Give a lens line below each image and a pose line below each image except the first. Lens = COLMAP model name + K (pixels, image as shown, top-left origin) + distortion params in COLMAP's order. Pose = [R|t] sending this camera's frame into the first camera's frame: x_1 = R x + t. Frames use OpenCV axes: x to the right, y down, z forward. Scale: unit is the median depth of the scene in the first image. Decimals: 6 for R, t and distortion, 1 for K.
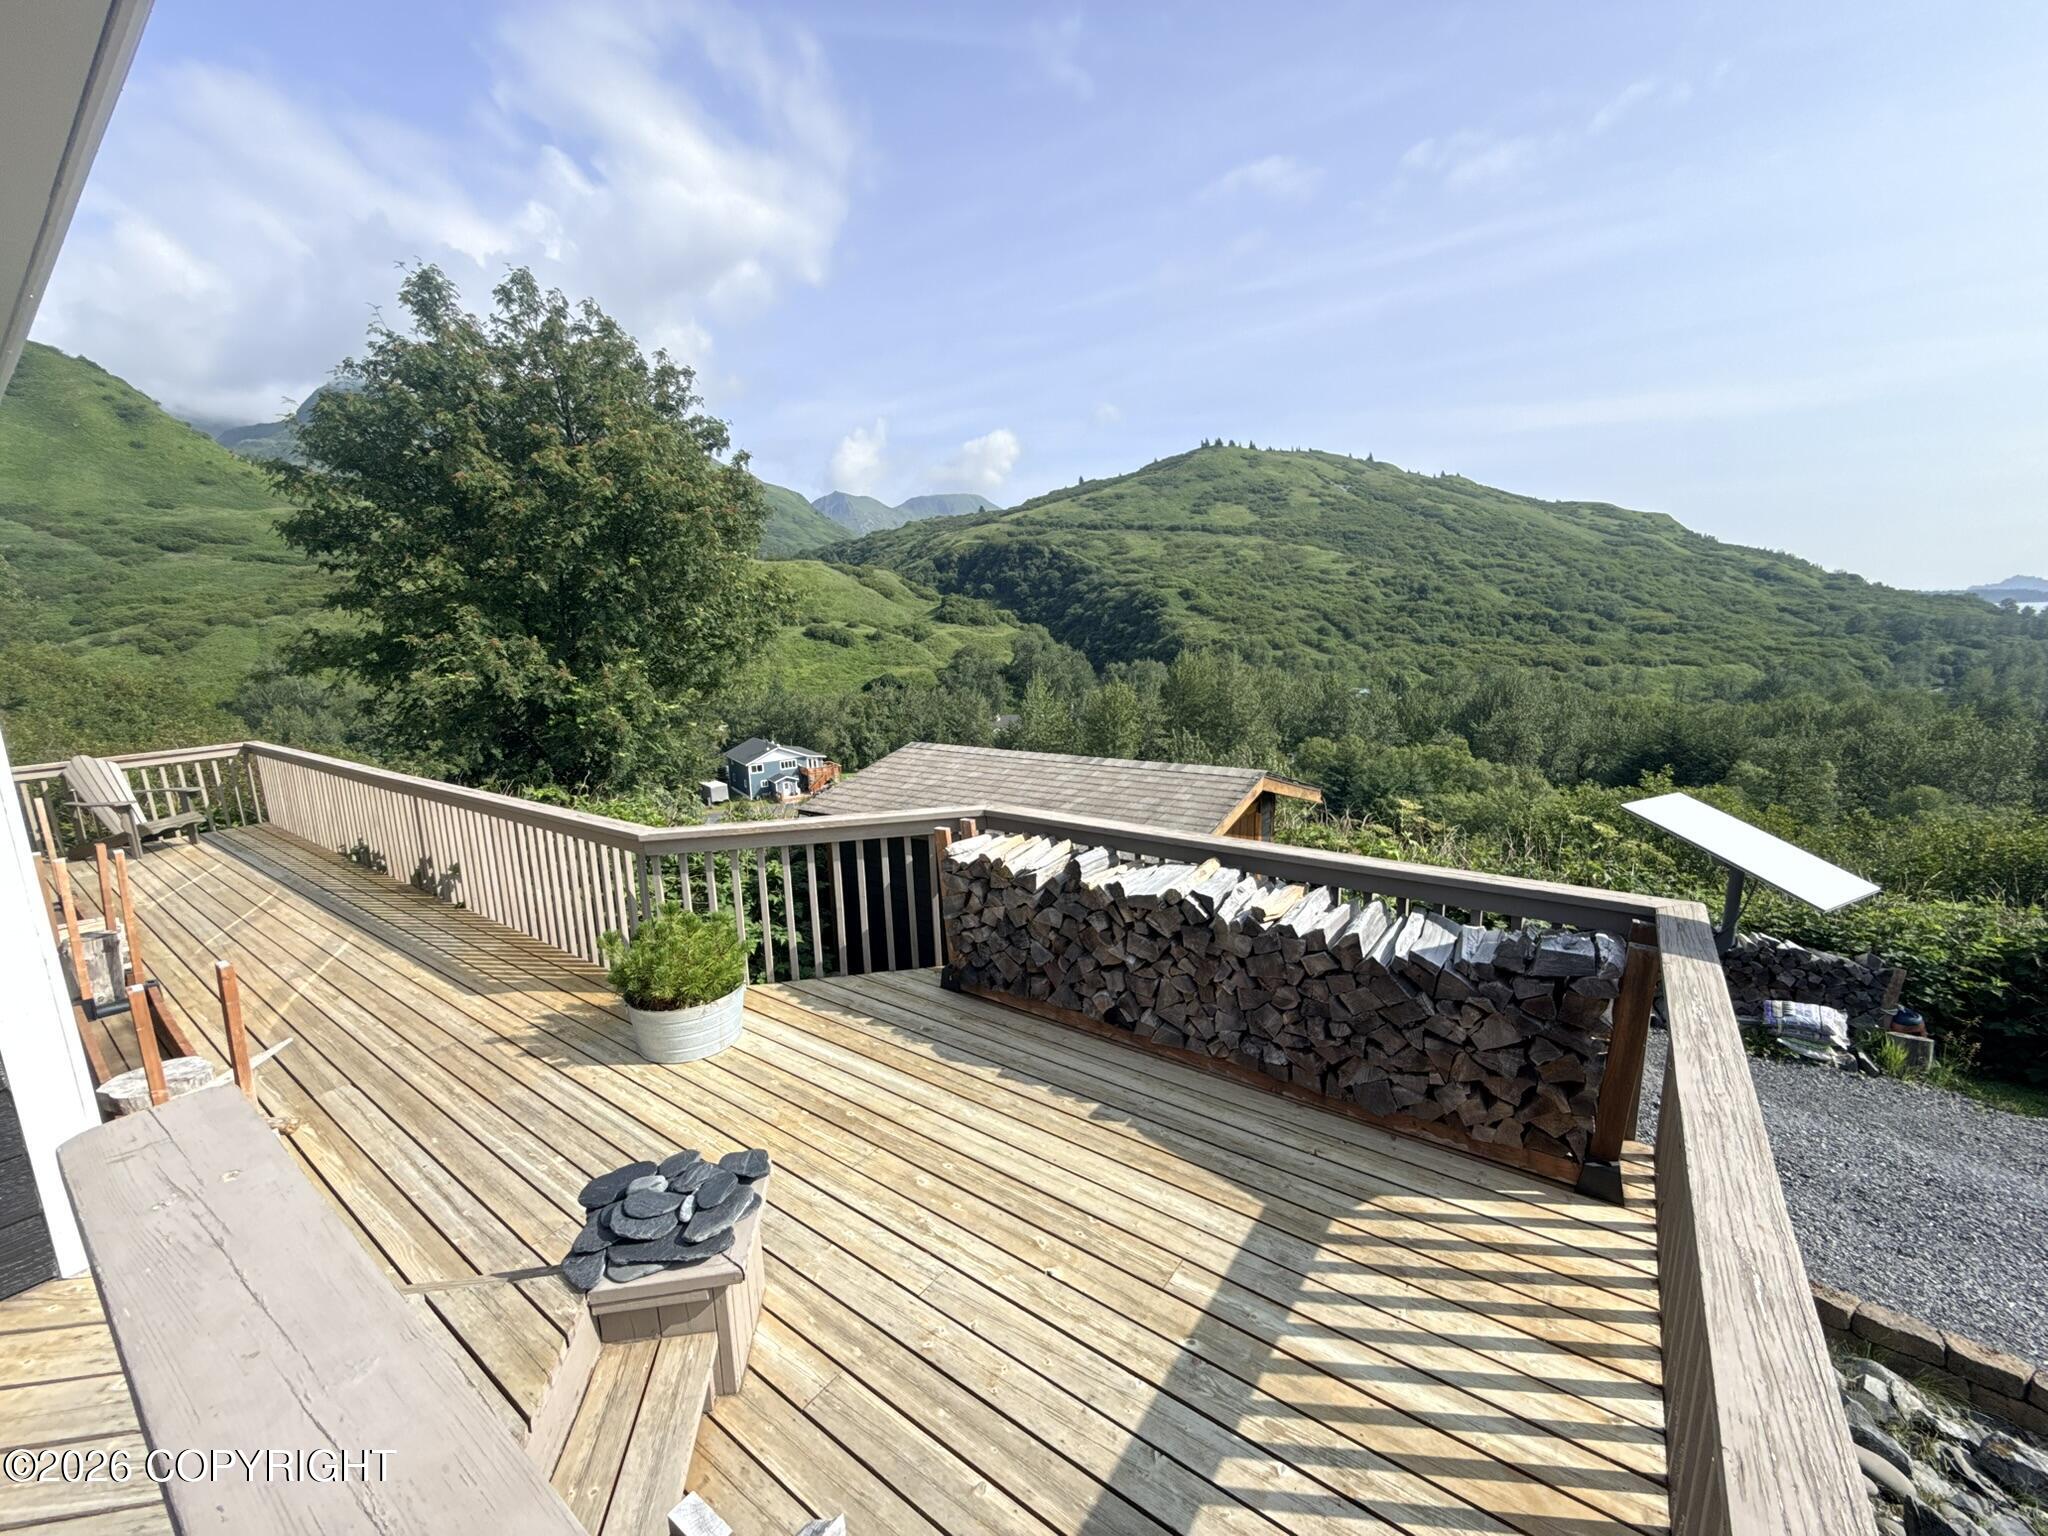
lens RADIAL K [[821.9, 0, 1026.1], [0, 821.9, 763.3], [0, 0, 1]] dist [-0.001206, 0.000032]
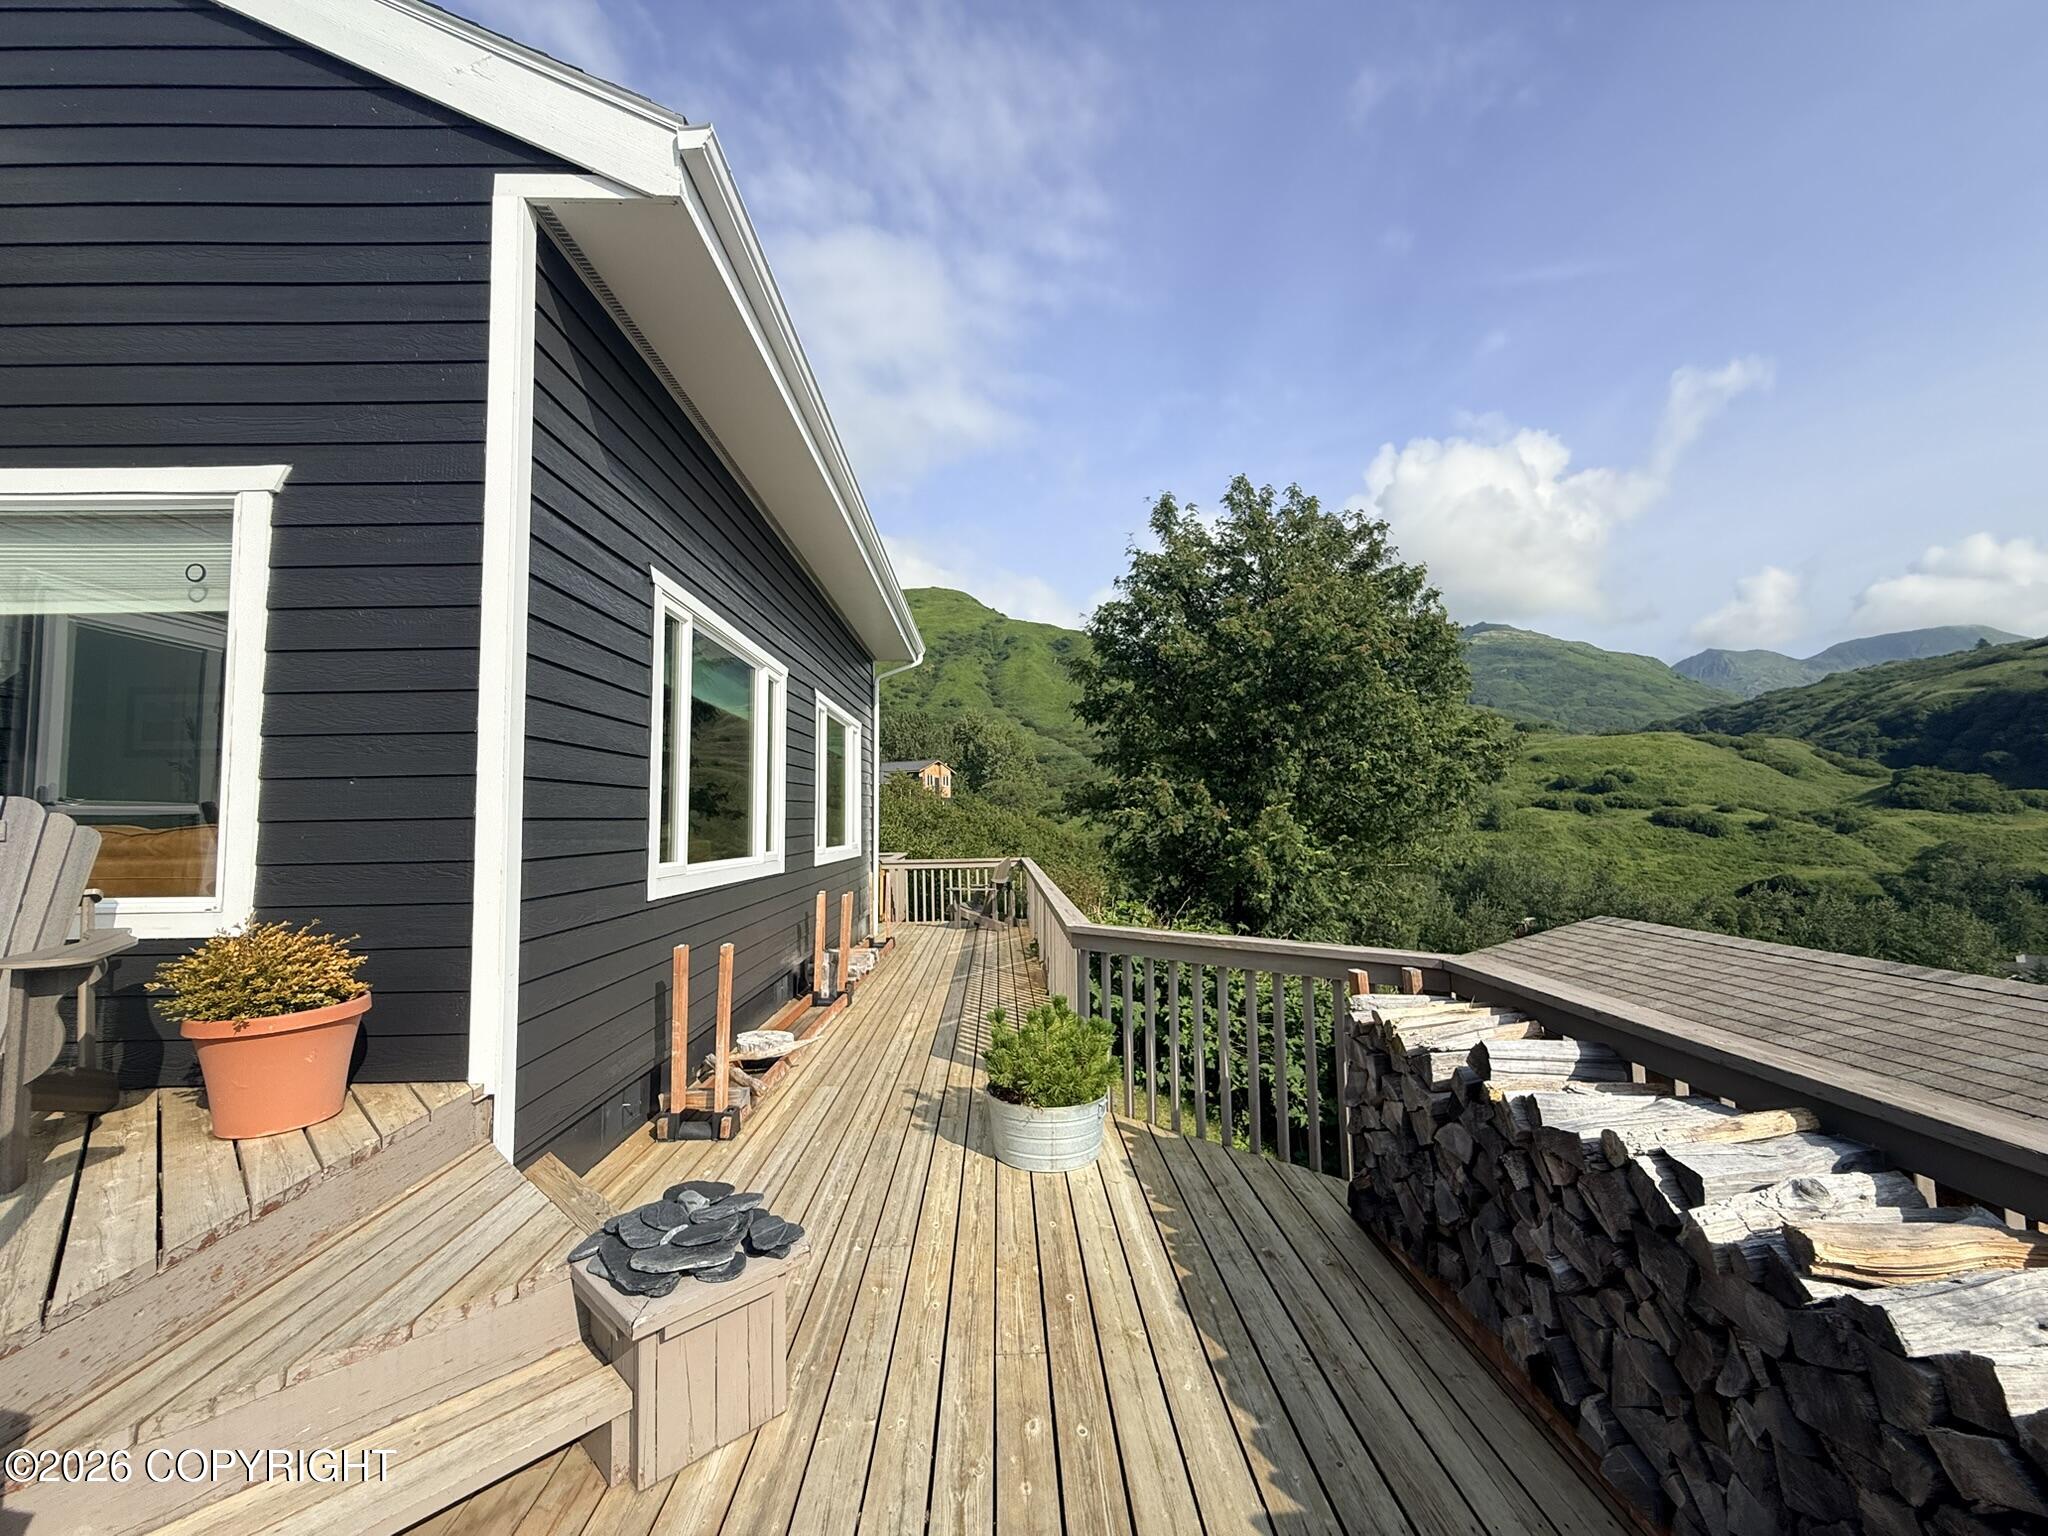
lens RADIAL K [[821.9, 0, 1013.3], [0, 821.9, 766.2], [0, 0, 1]] dist [-0.001206, 0.000032]
pose [[0.602798, -0.028643, -0.797379, 0.276342], [-0.143464, 0.979178, -0.143628, 0.049547], [0.784890, 0.200974, 0.586137, 0.315471]]
